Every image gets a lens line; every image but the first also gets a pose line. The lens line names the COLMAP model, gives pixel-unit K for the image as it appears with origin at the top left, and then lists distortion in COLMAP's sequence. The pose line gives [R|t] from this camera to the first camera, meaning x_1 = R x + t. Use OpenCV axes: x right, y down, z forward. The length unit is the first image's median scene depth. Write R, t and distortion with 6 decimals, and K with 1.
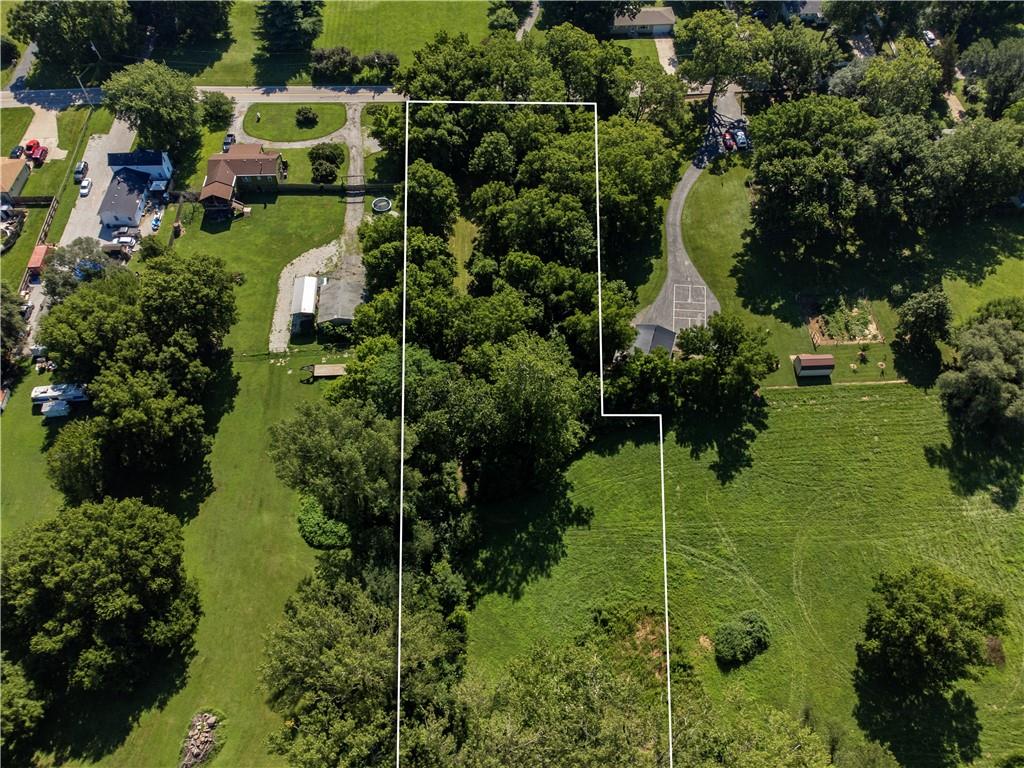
lens RADIAL K [[759.9, 0, 509.7], [0, 759.9, 378.5], [0, 0, 1]] dist [0.011387, 0.003881]
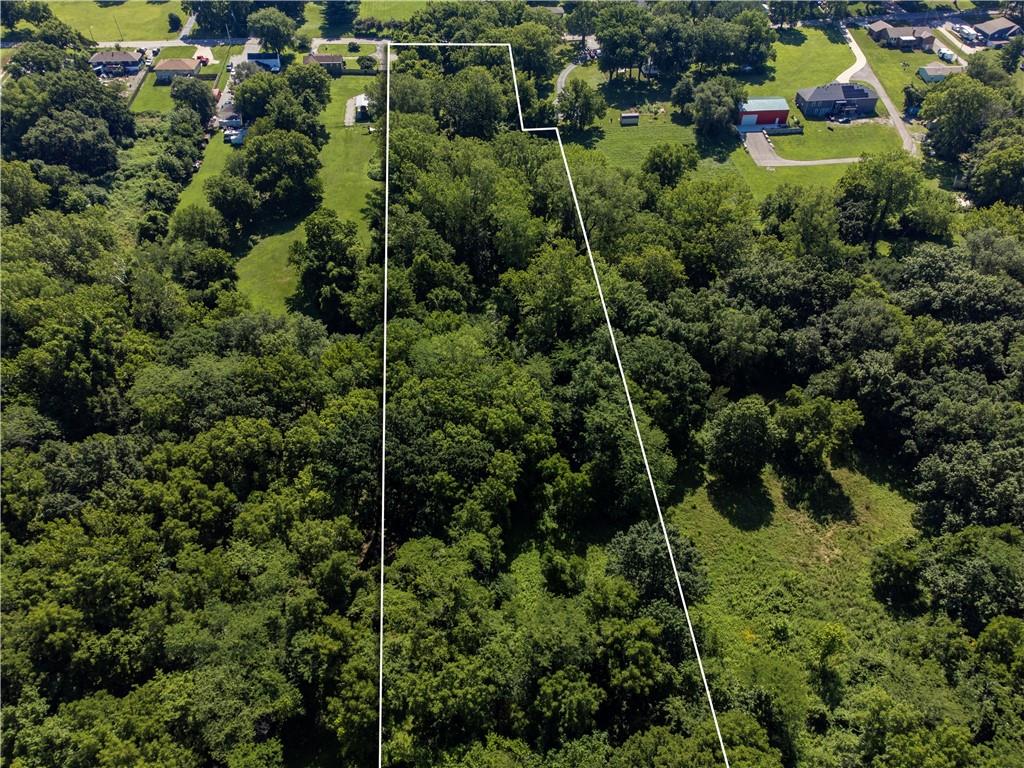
lens RADIAL K [[759.9, 0, 508.2], [0, 759.9, 382.7], [0, 0, 1]] dist [0.011387, 0.003881]
pose [[0.998524, -0.031070, 0.044537, -0.016421], [0.039367, 0.979094, -0.199562, 0.978842], [-0.037405, 0.201021, 0.978872, -0.727750]]
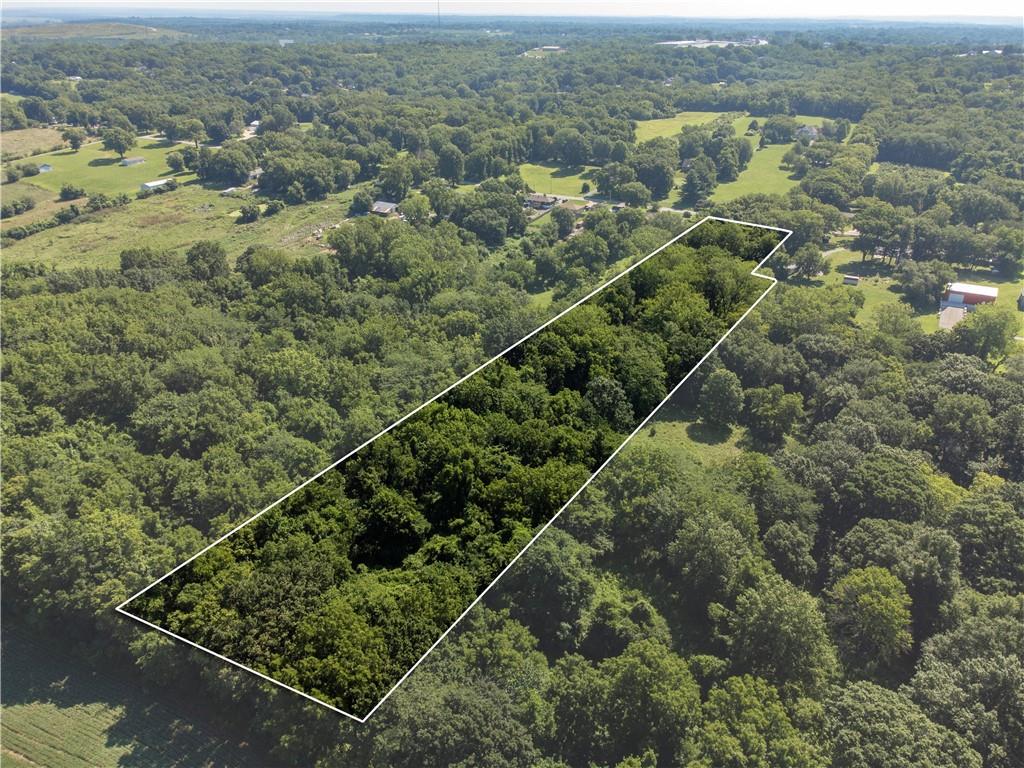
lens RADIAL K [[759.9, 0, 516.9], [0, 759.9, 386.2], [0, 0, 1]] dist [0.011387, 0.003881]
pose [[0.857434, 0.230093, -0.460288, 0.660098], [-0.415930, 0.836555, -0.356620, 1.552057], [0.303000, 0.497226, 0.812993, -1.139766]]
